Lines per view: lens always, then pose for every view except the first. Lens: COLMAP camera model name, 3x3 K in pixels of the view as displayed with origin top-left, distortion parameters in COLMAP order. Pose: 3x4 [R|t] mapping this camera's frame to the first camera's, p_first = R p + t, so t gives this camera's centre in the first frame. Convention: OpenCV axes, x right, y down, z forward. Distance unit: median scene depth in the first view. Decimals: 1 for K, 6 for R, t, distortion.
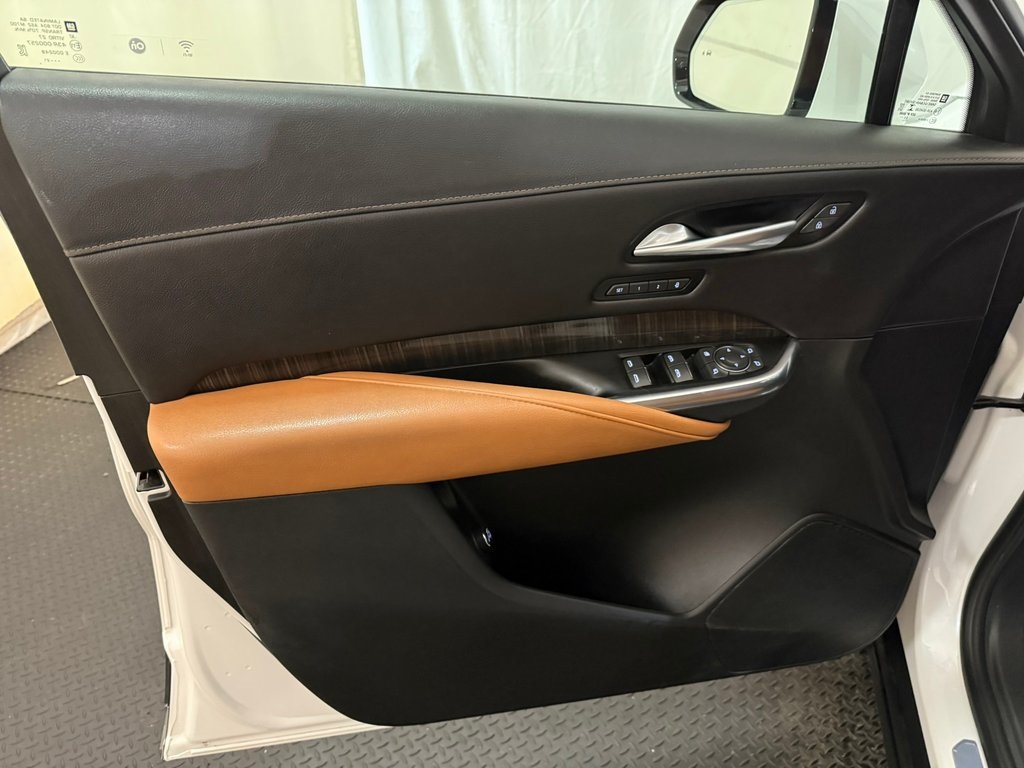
lens RADIAL K [[702.0, 0, 523.4], [0, 702.0, 389.8], [0, 0, 1]] dist [0.007958, -0.004459]
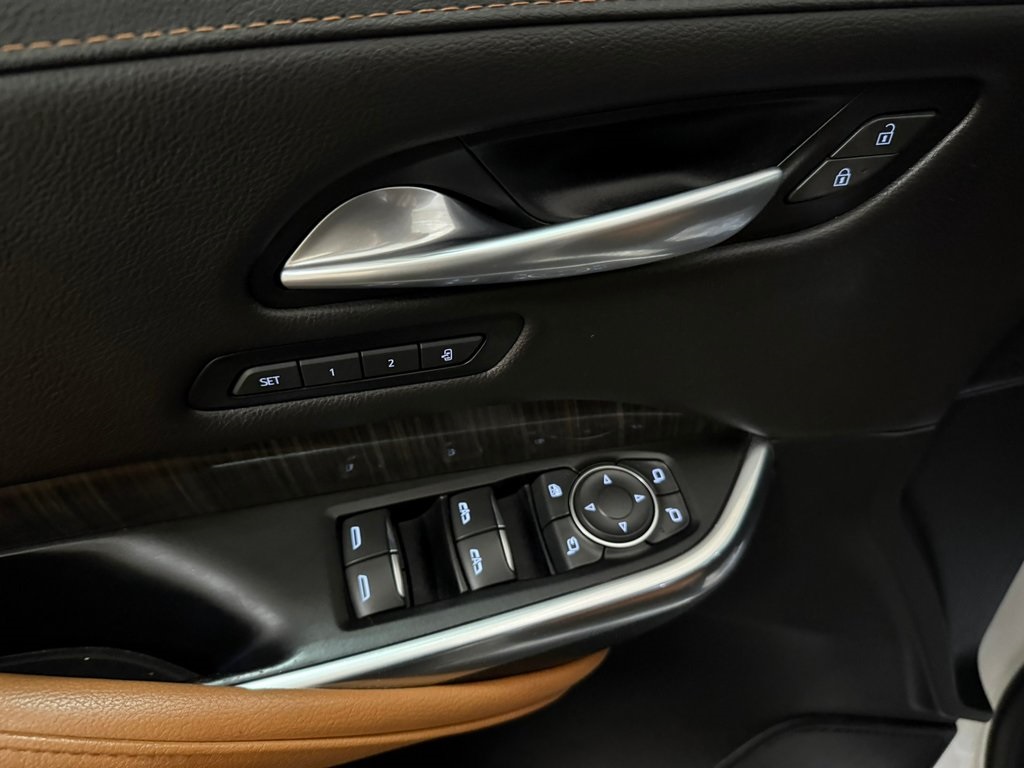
lens RADIAL K [[728.4, 0, 512.0], [0, 728.4, 384.0], [0, 0, 1]] dist [0.082500, -0.001458]
pose [[0.996496, -0.022765, 0.080484, 0.210234], [0.014734, 0.994978, 0.098999, -0.163257], [-0.082334, -0.097466, 0.991827, 0.602480]]
